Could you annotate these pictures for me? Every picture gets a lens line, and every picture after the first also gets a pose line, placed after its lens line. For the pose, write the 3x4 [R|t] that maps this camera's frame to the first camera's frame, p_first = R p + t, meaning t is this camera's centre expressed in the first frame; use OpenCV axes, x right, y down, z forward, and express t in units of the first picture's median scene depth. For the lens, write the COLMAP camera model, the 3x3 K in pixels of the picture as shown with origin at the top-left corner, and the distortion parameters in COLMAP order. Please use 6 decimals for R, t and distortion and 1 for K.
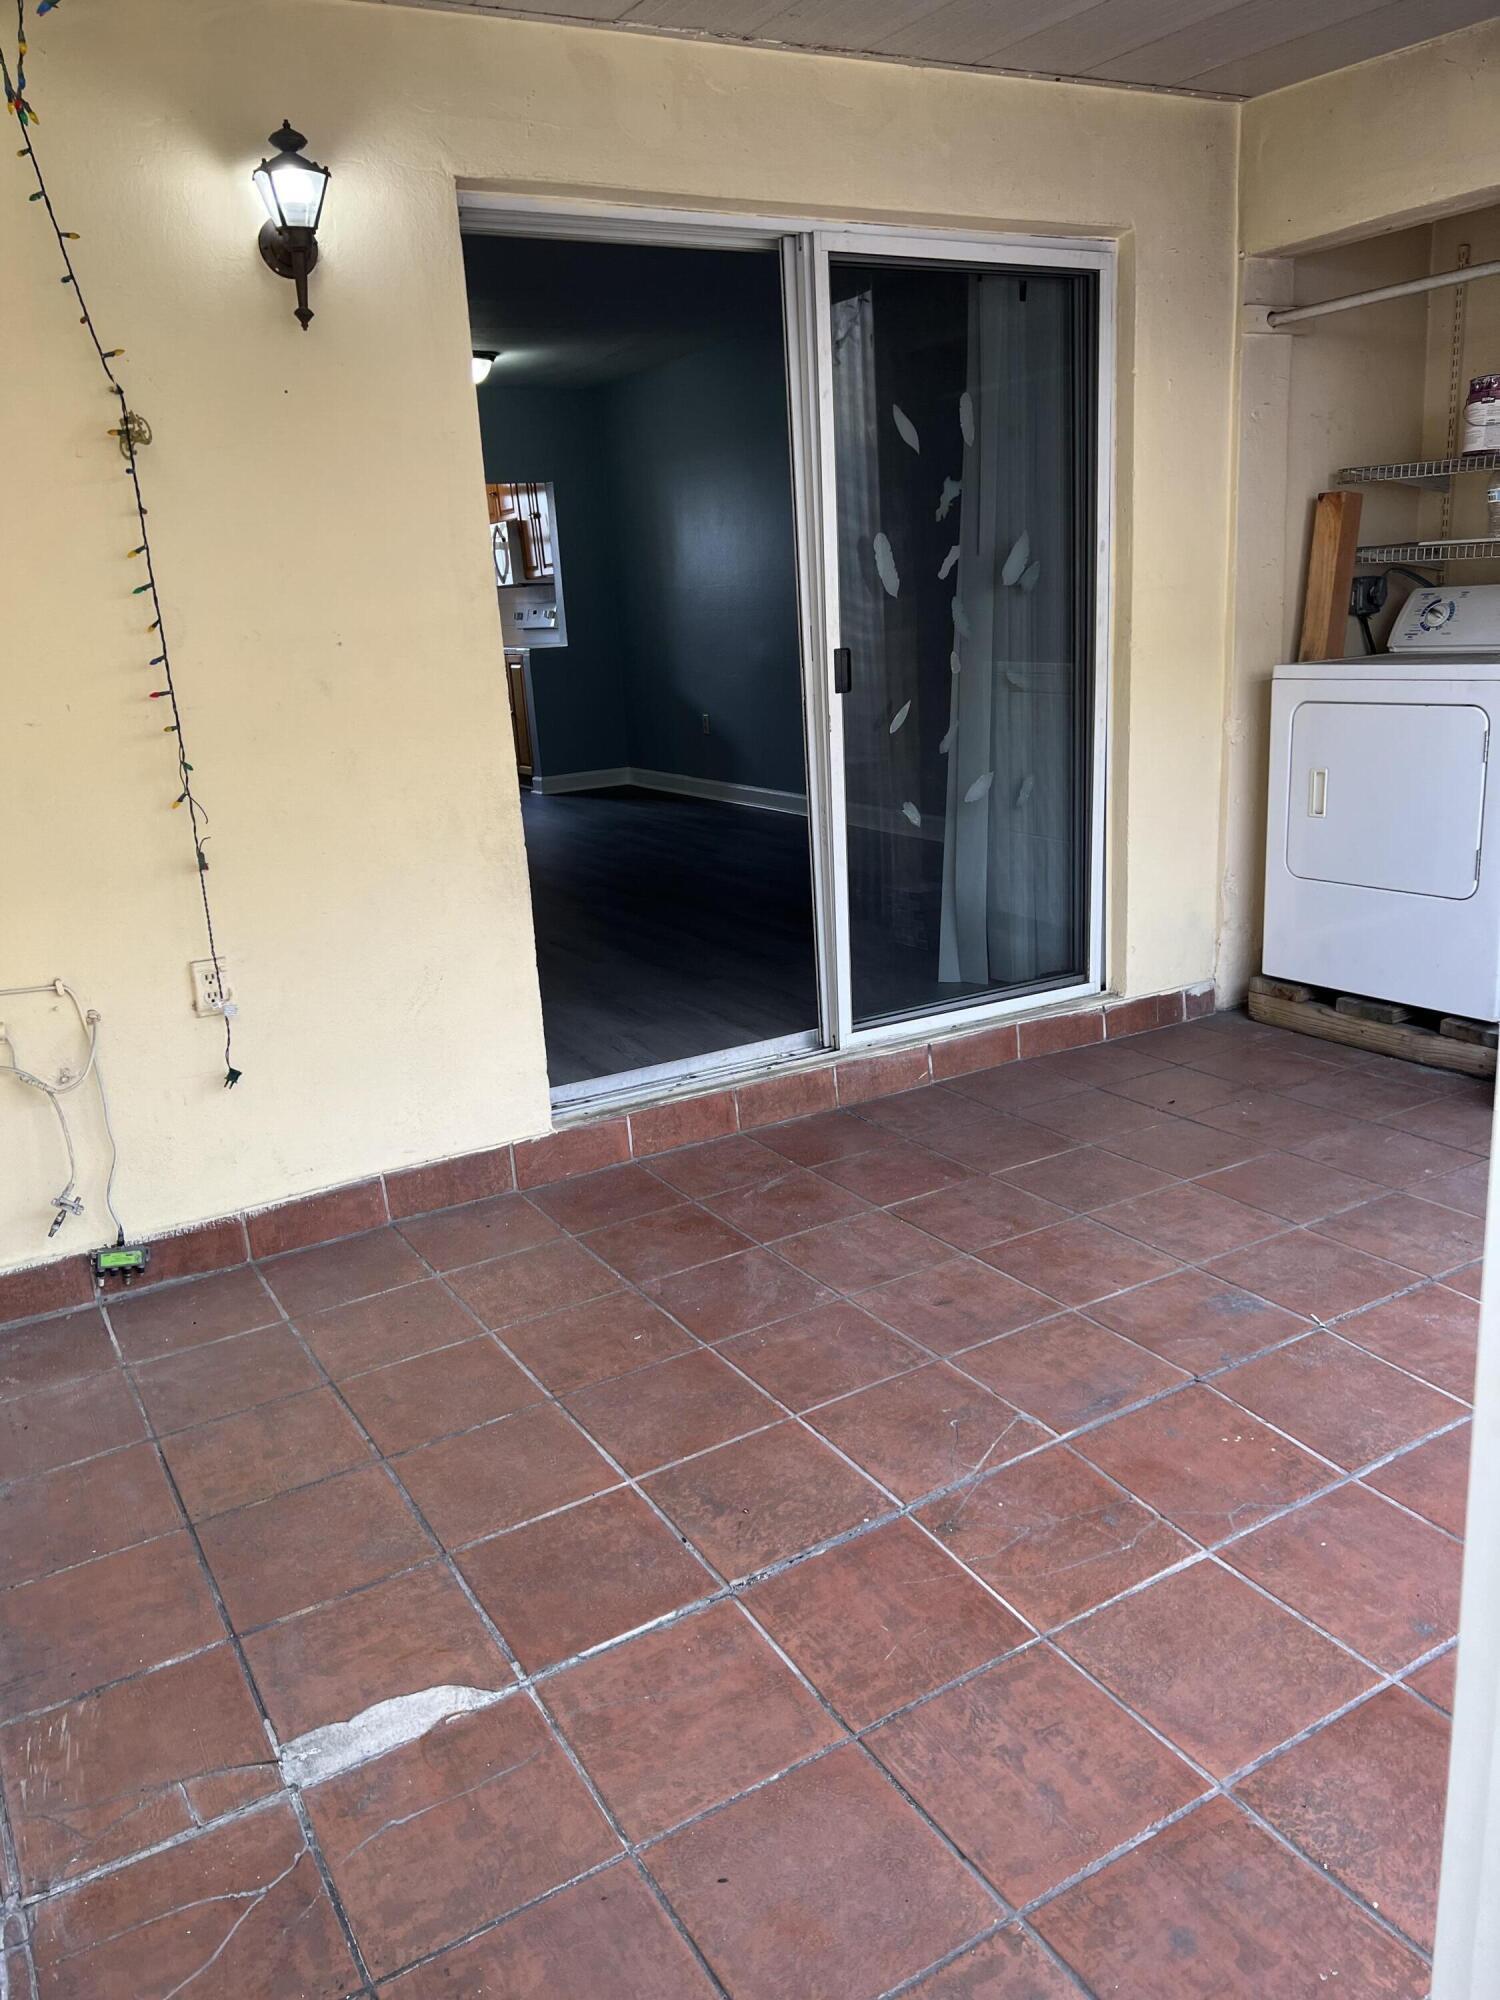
lens RADIAL K [[1459.2, 0, 743.8], [0, 1459.2, 1024.5], [0, 0, 1]] dist [0.006701, -0.004328]
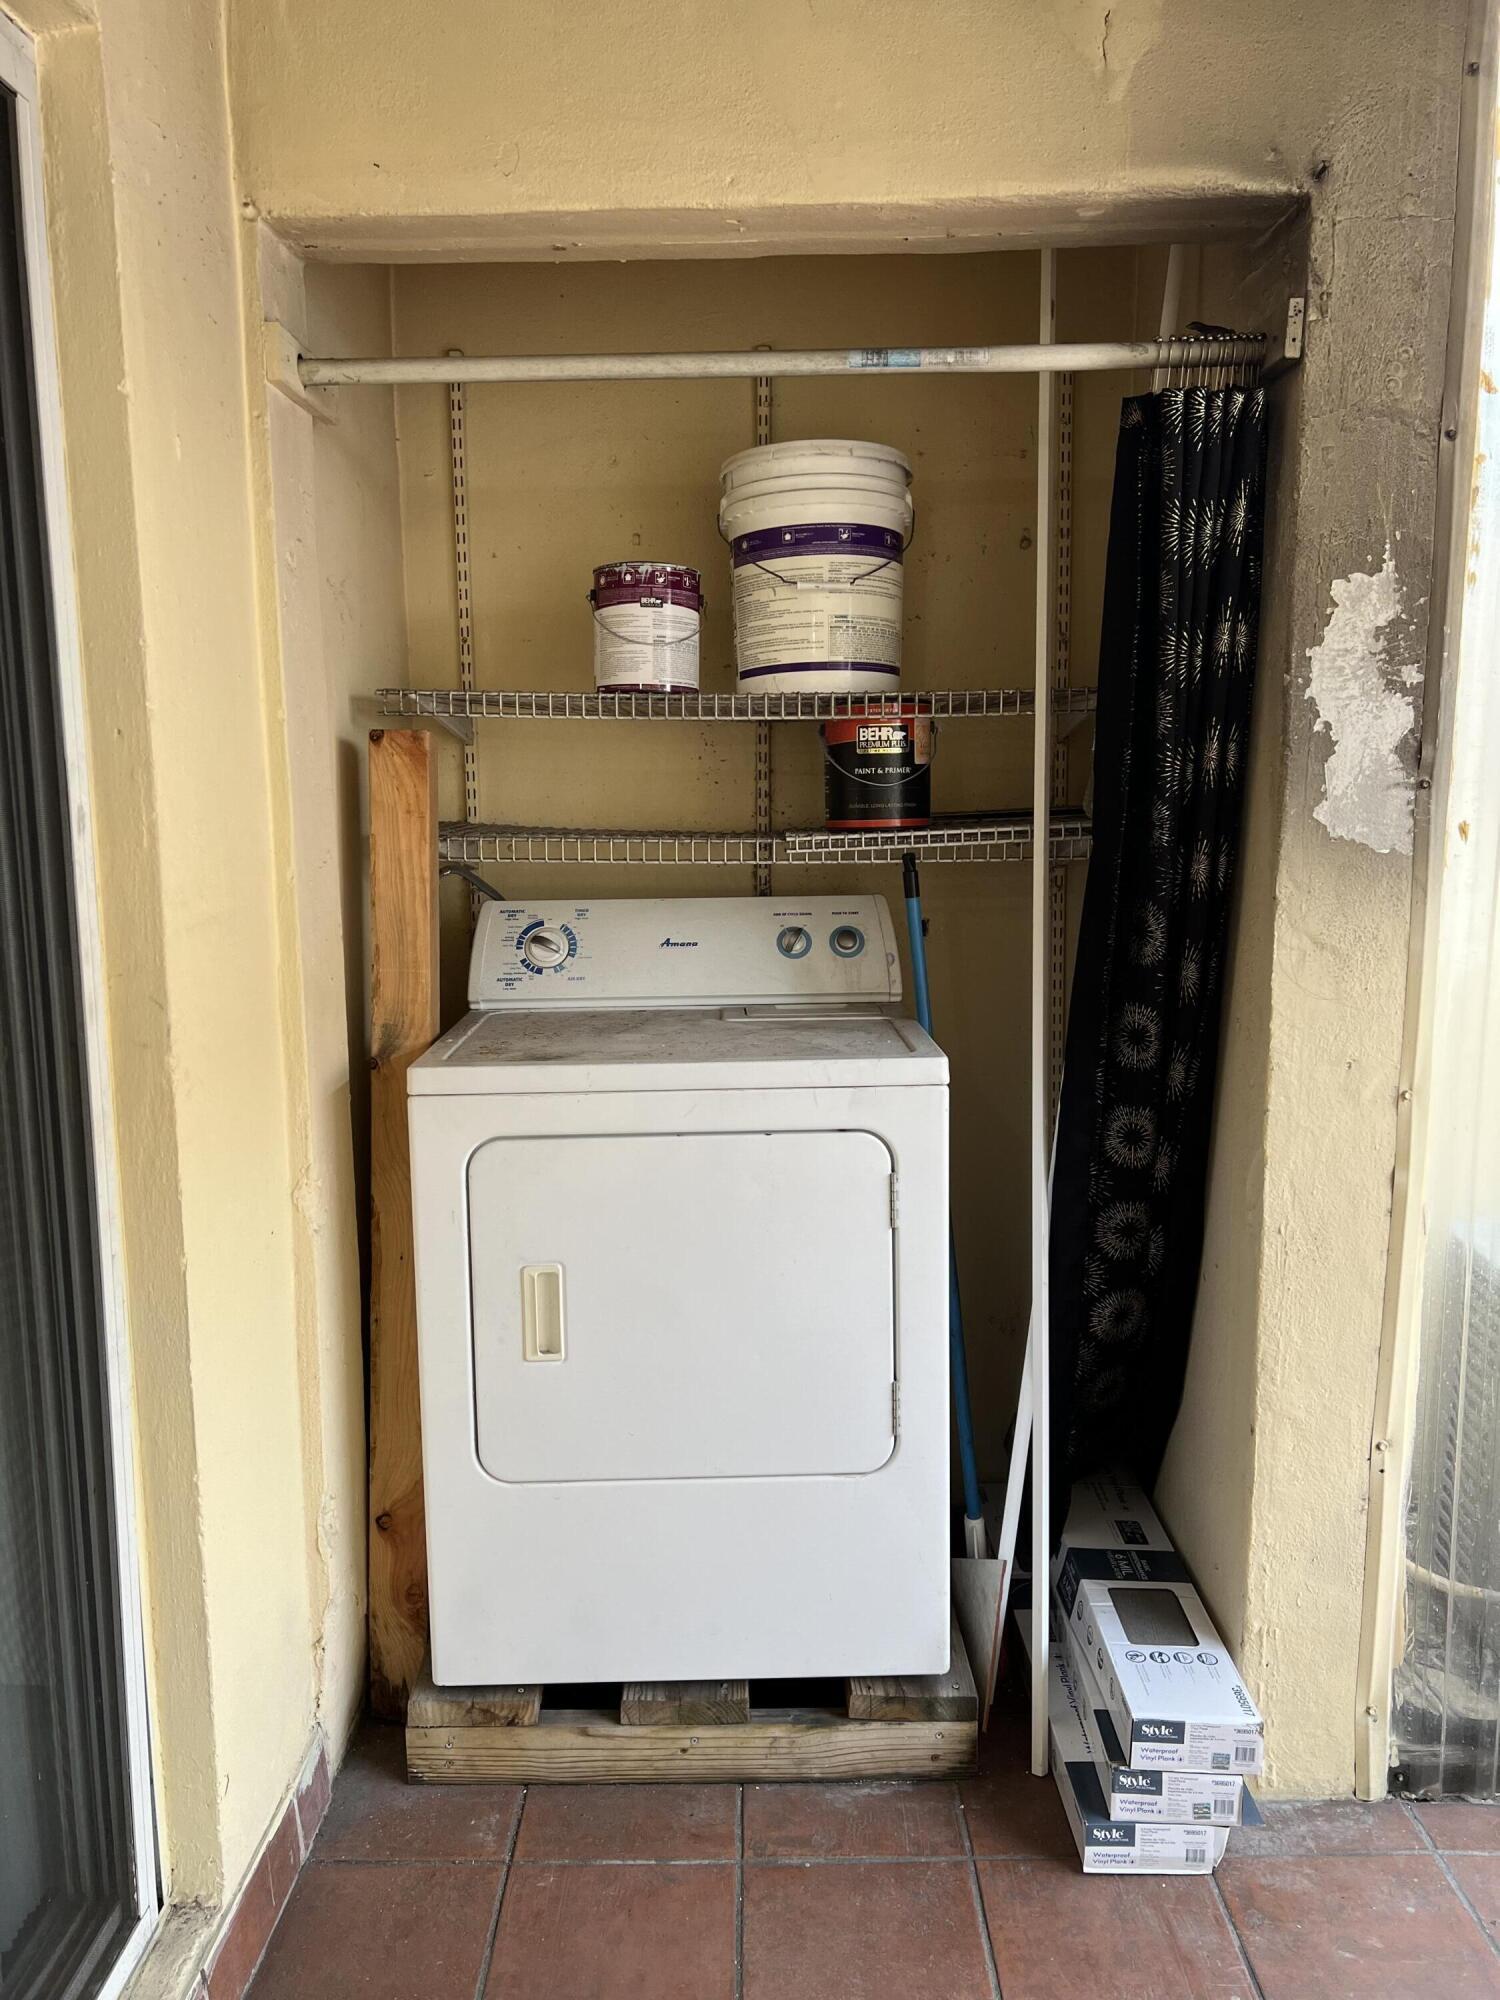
lens RADIAL K [[1519.2, 0, 750.0], [0, 1519.2, 1000.0], [0, 0, 1]] dist [0.067331, -0.087823]
pose [[0.515118, -0.071429, 0.854138, -0.005727], [0.221965, 0.973643, -0.052441, -0.224362], [-0.827880, 0.216602, 0.517395, 0.665938]]
